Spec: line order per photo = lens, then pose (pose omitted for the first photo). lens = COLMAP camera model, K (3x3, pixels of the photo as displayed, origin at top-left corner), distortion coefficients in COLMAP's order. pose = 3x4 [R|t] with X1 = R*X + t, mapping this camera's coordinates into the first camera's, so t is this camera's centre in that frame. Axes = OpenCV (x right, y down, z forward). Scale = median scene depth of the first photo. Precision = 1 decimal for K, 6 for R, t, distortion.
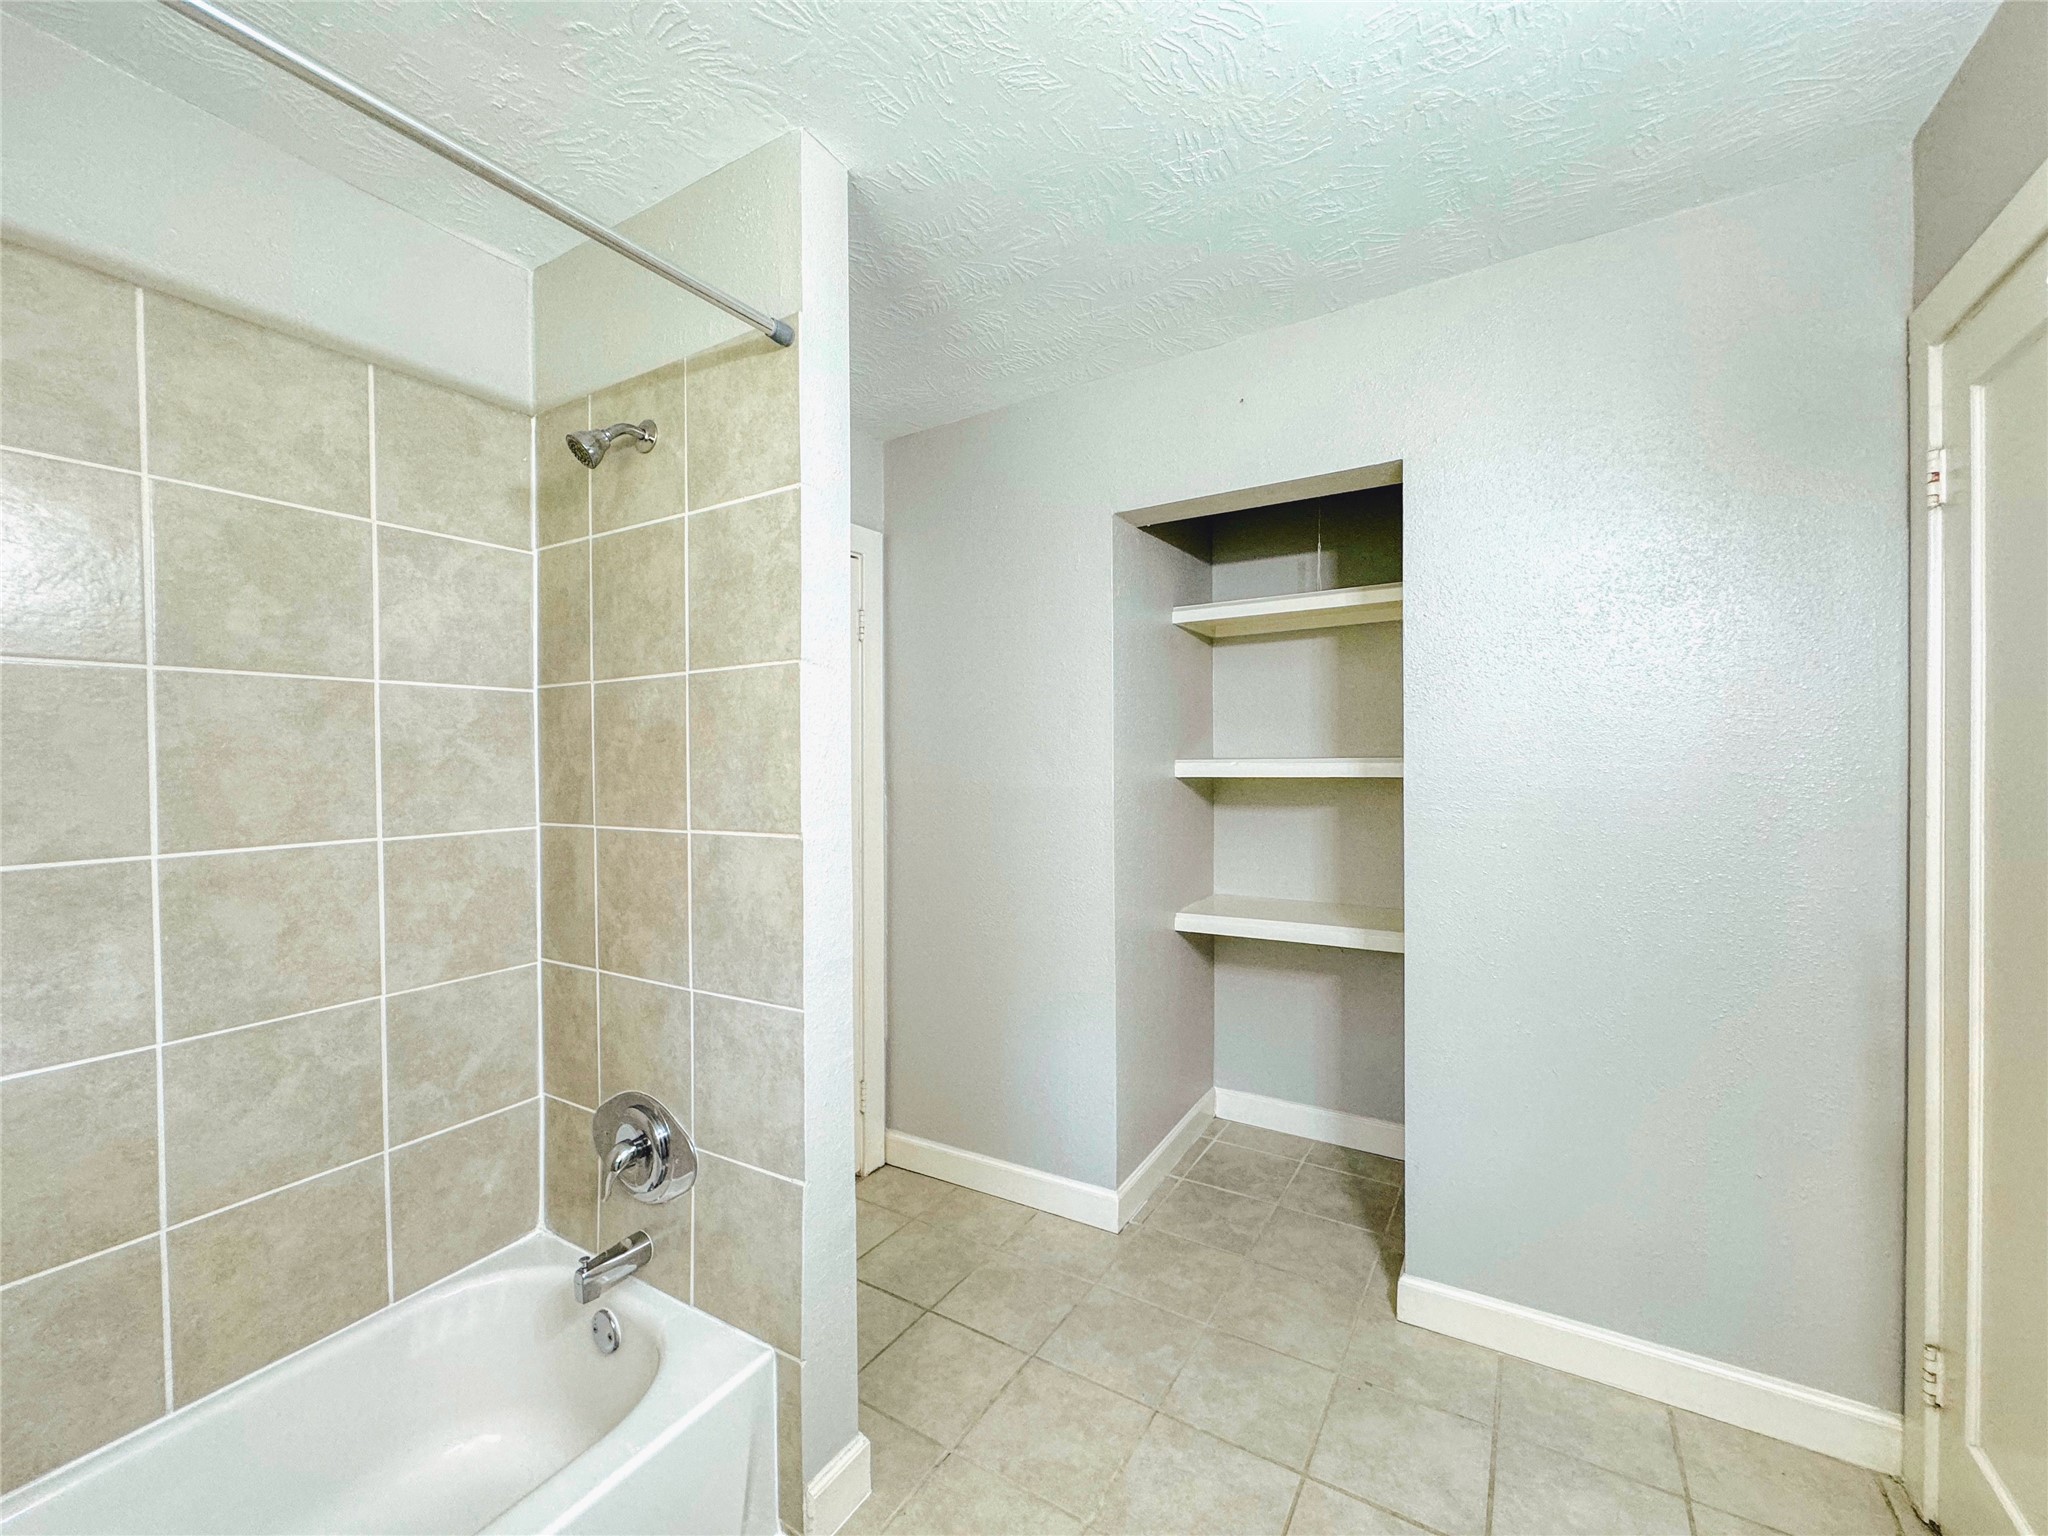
lens RADIAL K [[824.4, 0, 1017.5], [0, 824.4, 769.8], [0, 0, 1]] dist [-0.000740, 0.000645]
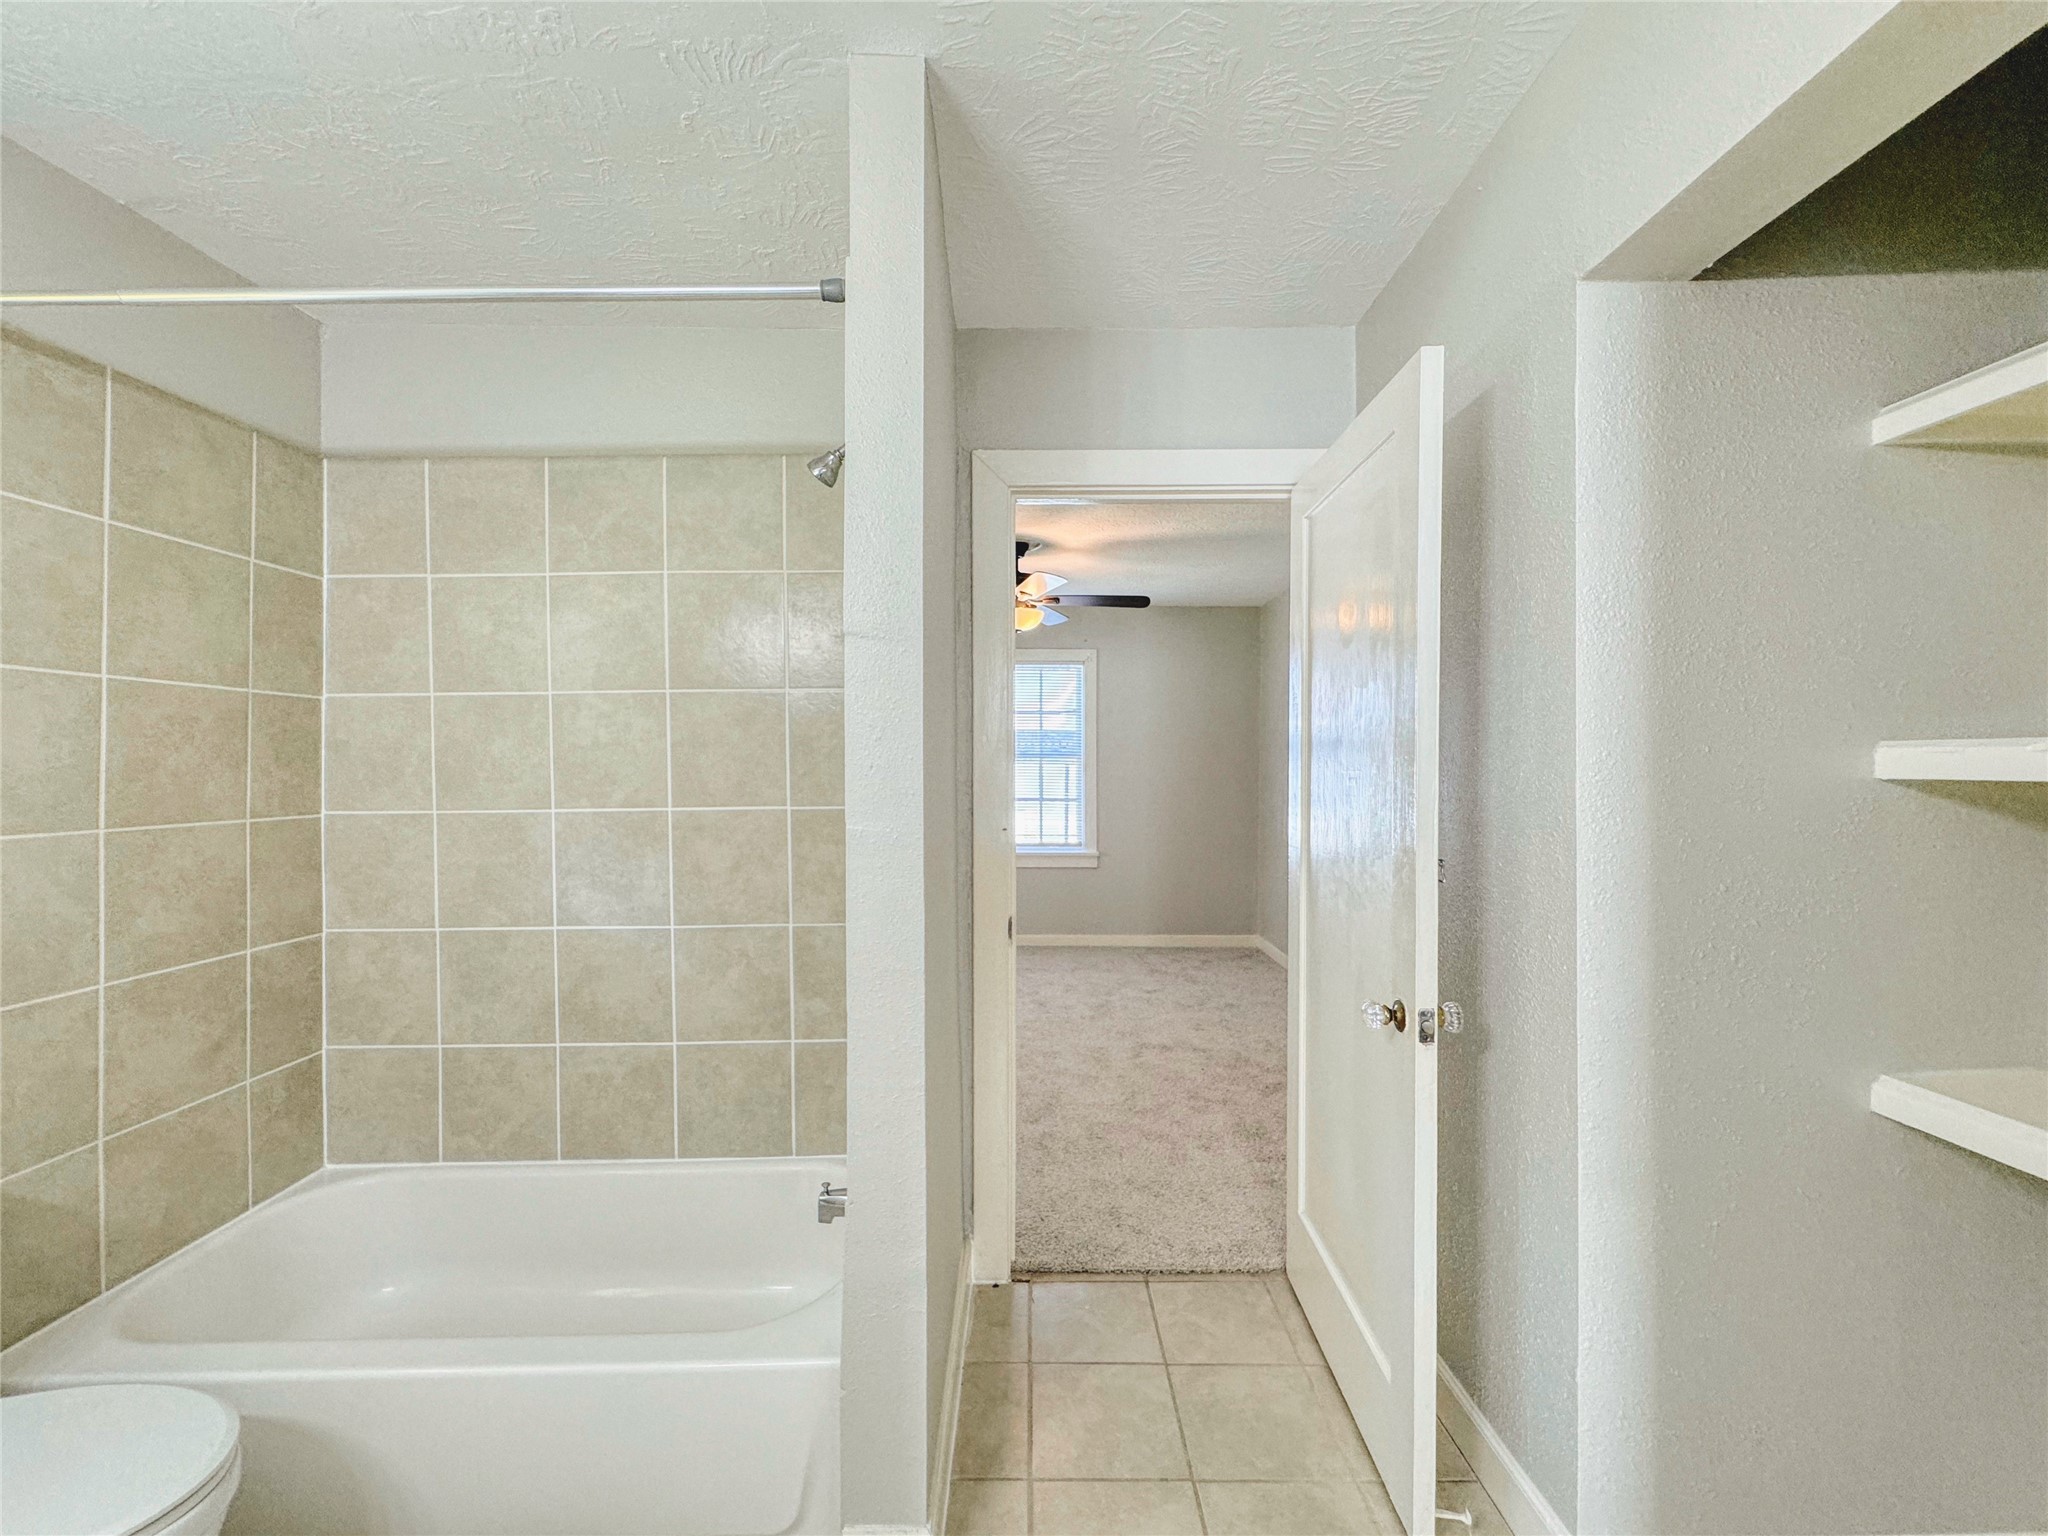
lens RADIAL K [[824.4, 0, 1025.2], [0, 824.4, 765.9], [0, 0, 1]] dist [-0.000740, 0.000645]
pose [[0.529570, 0.011468, -0.848189, 0.622106], [-0.007405, 0.999933, 0.008896, 0.002134], [0.848234, 0.001570, 0.529619, 0.672943]]
